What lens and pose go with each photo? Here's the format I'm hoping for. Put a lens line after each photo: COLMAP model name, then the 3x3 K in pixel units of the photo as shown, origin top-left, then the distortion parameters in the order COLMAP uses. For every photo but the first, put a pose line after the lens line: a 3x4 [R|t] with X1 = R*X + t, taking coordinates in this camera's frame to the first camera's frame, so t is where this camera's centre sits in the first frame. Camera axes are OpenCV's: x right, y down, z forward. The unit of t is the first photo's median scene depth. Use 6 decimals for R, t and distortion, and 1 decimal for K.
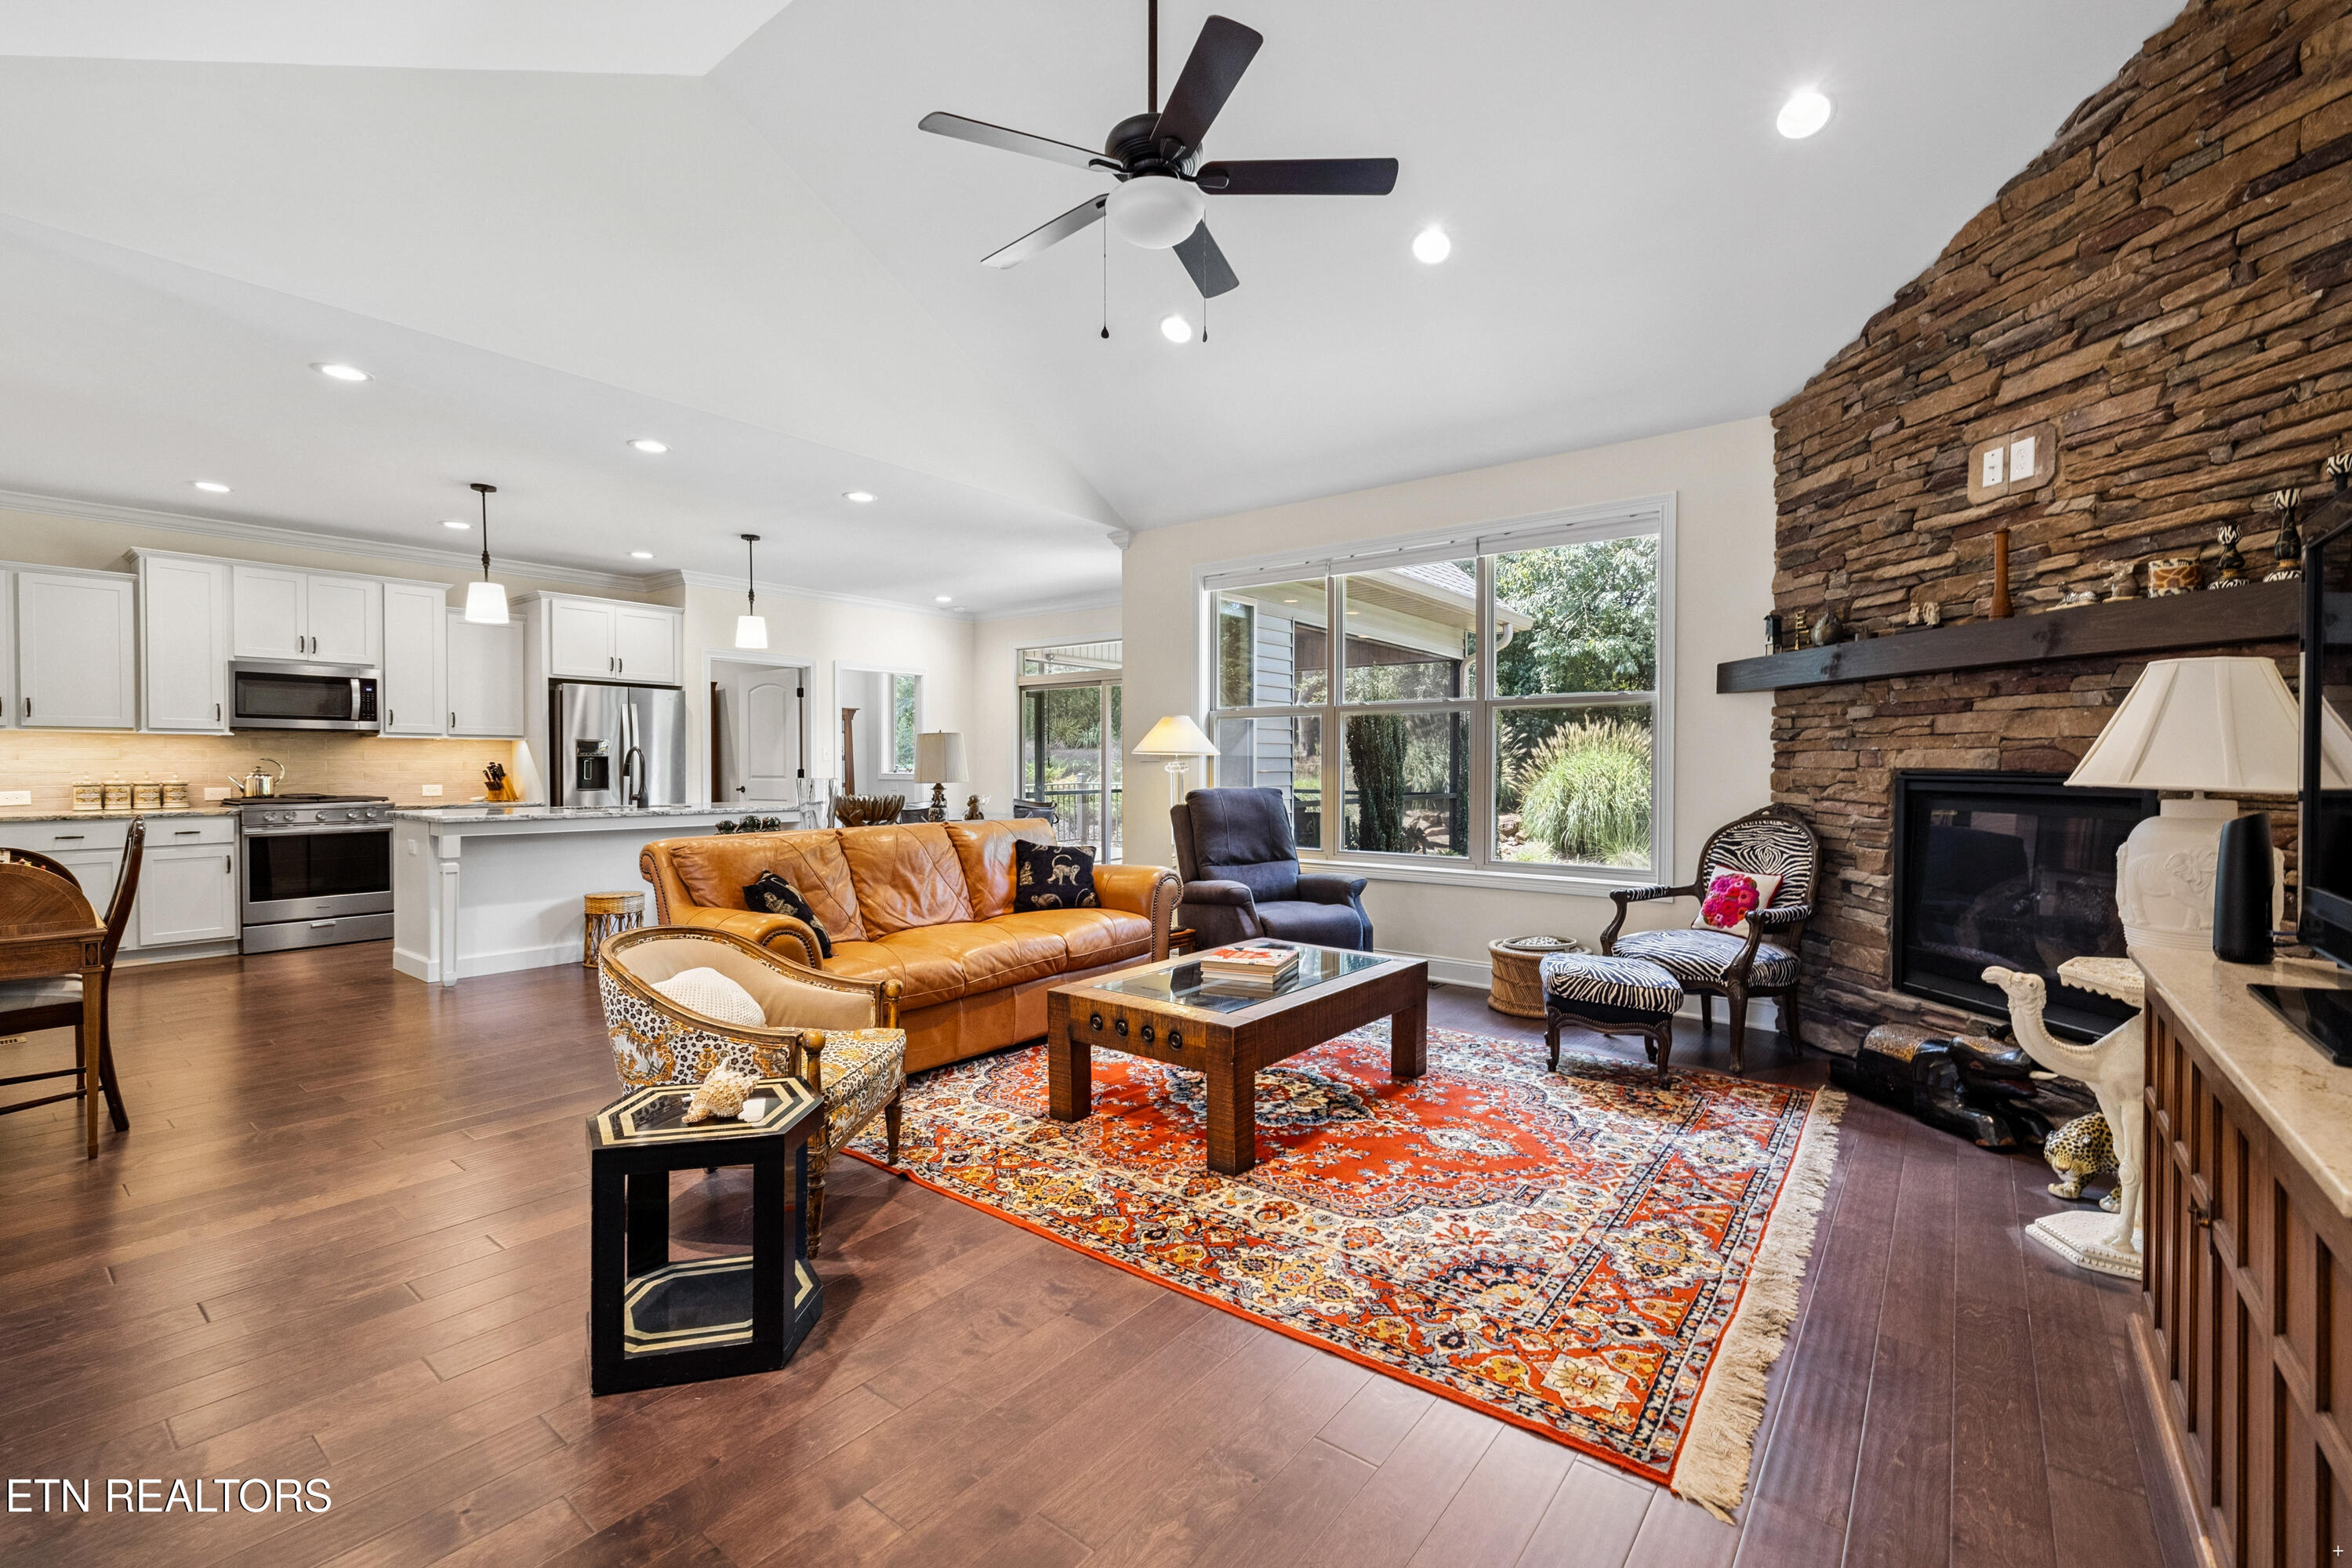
lens RADIAL K [[1008.6, 0, 1160.0], [0, 1008.6, 779.0], [0, 0, 1]] dist [0.003278, -0.000224]
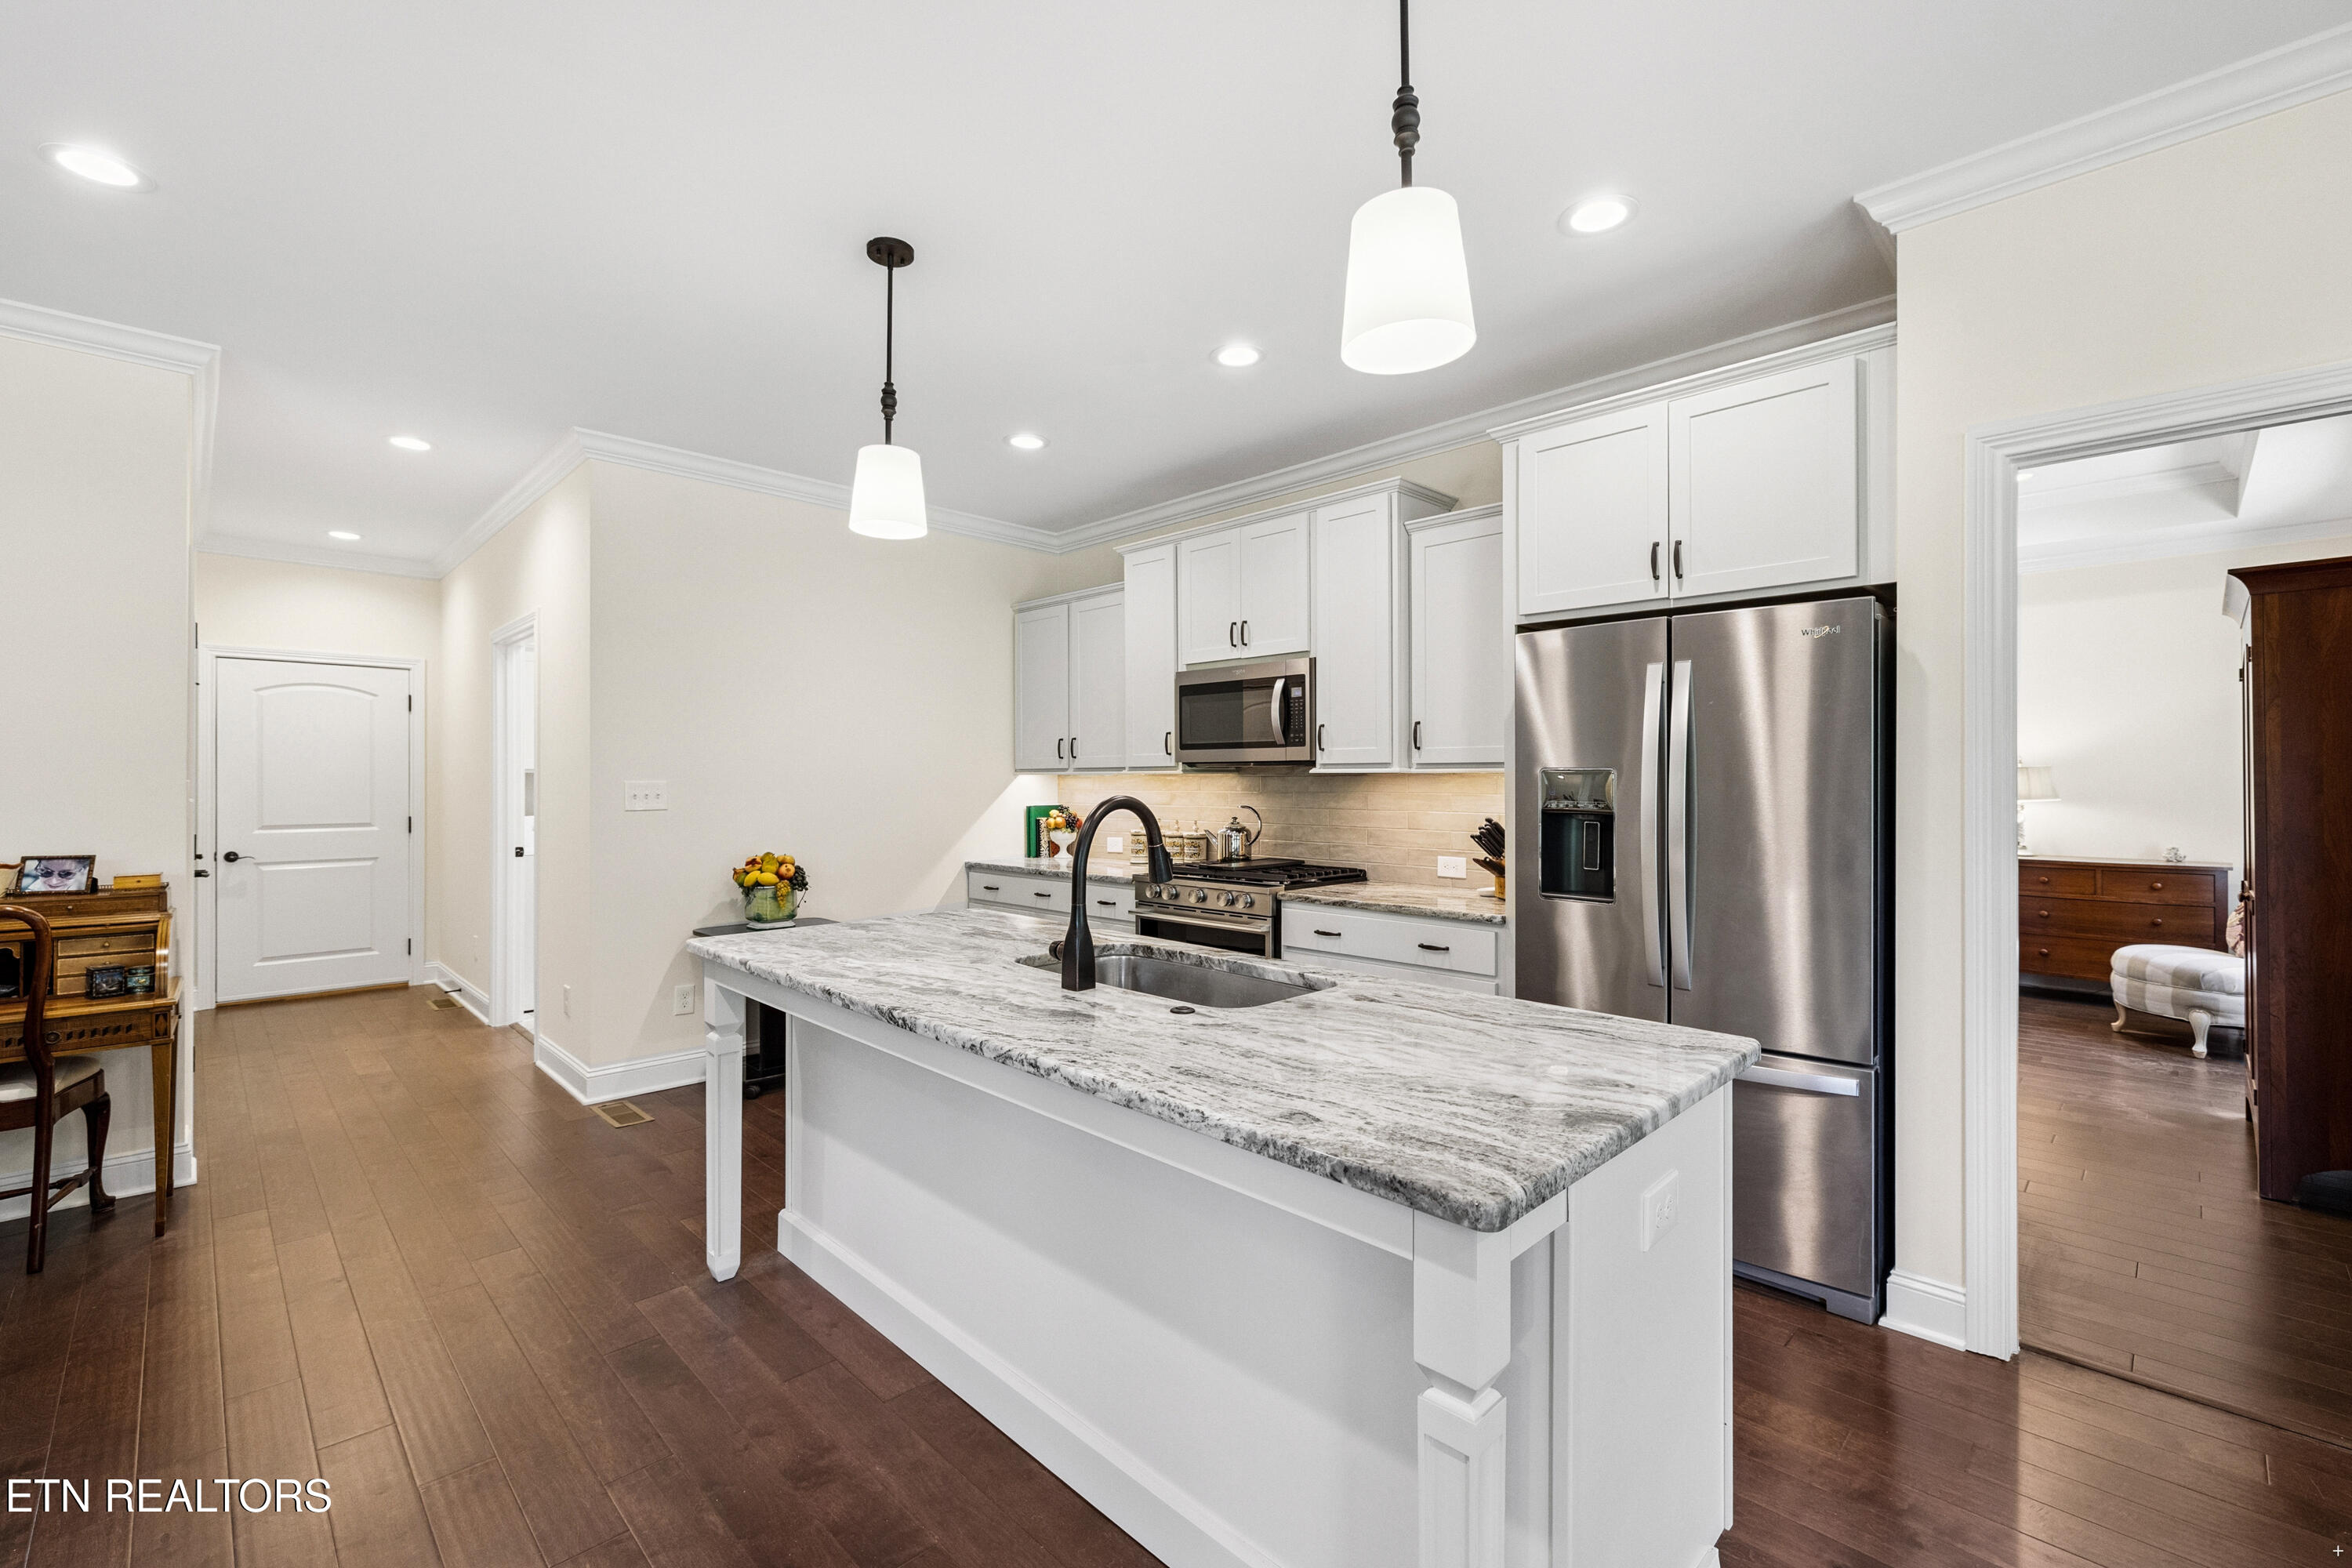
lens RADIAL K [[1008.6, 0, 1164.3], [0, 1008.6, 779.7], [0, 0, 1]] dist [0.003278, -0.000224]
pose [[-0.137341, -0.001508, -0.990523, -0.183104], [-0.014611, 0.999893, 0.000503, -0.036968], [0.990416, 0.014542, -0.137348, 1.019539]]
